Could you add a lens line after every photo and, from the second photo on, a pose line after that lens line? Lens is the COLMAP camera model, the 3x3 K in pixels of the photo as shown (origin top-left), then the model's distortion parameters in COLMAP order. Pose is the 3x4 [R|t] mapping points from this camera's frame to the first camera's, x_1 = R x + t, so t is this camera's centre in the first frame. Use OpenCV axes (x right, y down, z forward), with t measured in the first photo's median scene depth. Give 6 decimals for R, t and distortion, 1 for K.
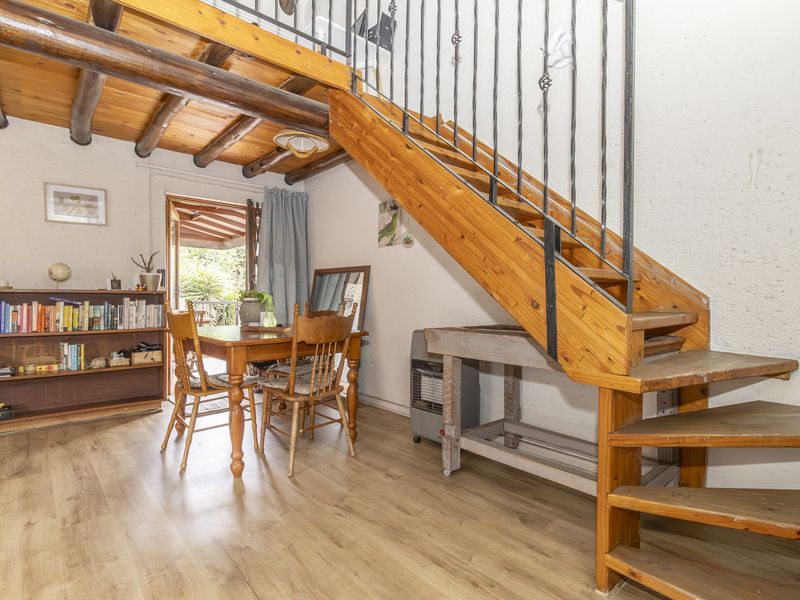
lens RADIAL K [[420.7, 0, 402.5], [0, 420.7, 293.7], [0, 0, 1]] dist [0.001080, -0.000244]
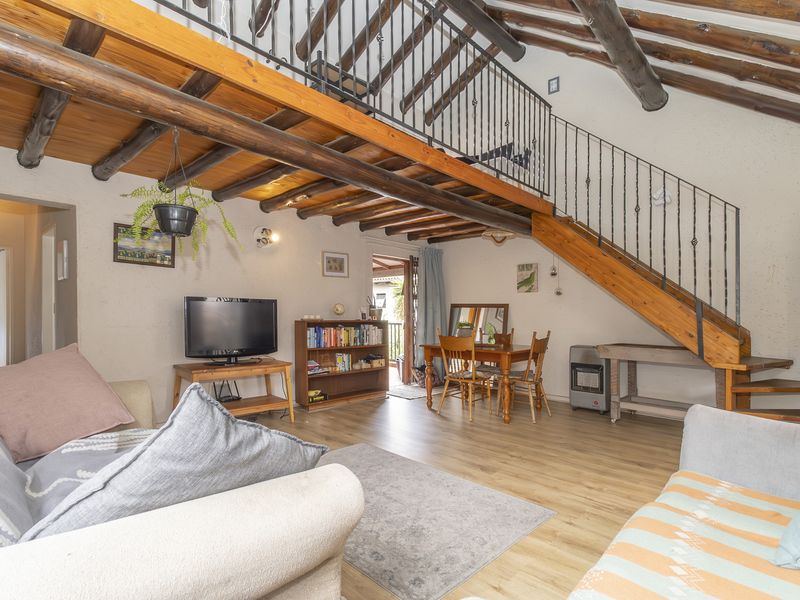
lens RADIAL K [[400.6, 0, 399.3], [0, 400.6, 296.6], [0, 0, 1]] dist [-0.002063, -0.000599]
pose [[0.998231, 0.009735, 0.058655, -0.667567], [-0.007786, 0.999413, -0.033364, -0.048504], [-0.058946, 0.032848, 0.997721, -0.526045]]
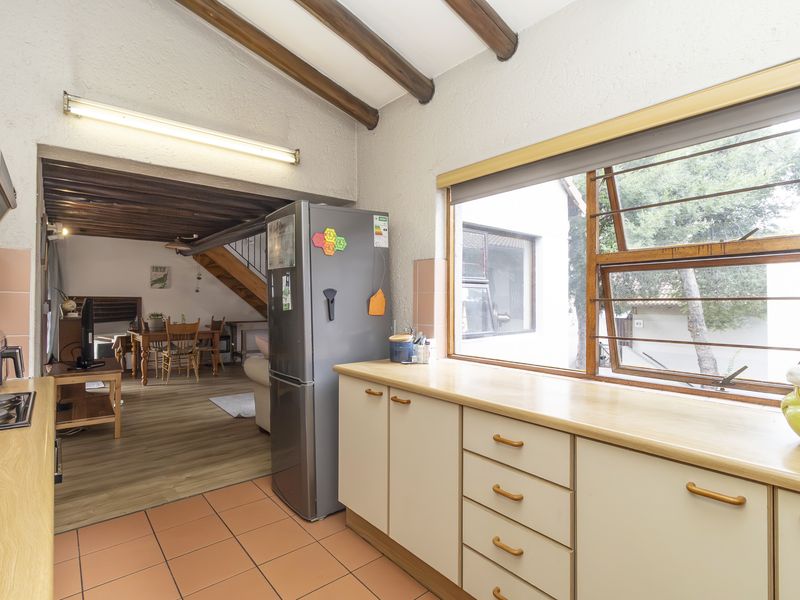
lens RADIAL K [[420.7, 0, 402.5], [0, 420.7, 293.7], [0, 0, 1]] dist [0.001080, -0.000244]
pose [[0.027185, 0.007641, 0.999601, -2.251126], [-0.004884, 0.999960, -0.007511, -0.089319], [-0.999618, -0.004678, 0.027221, -0.244555]]
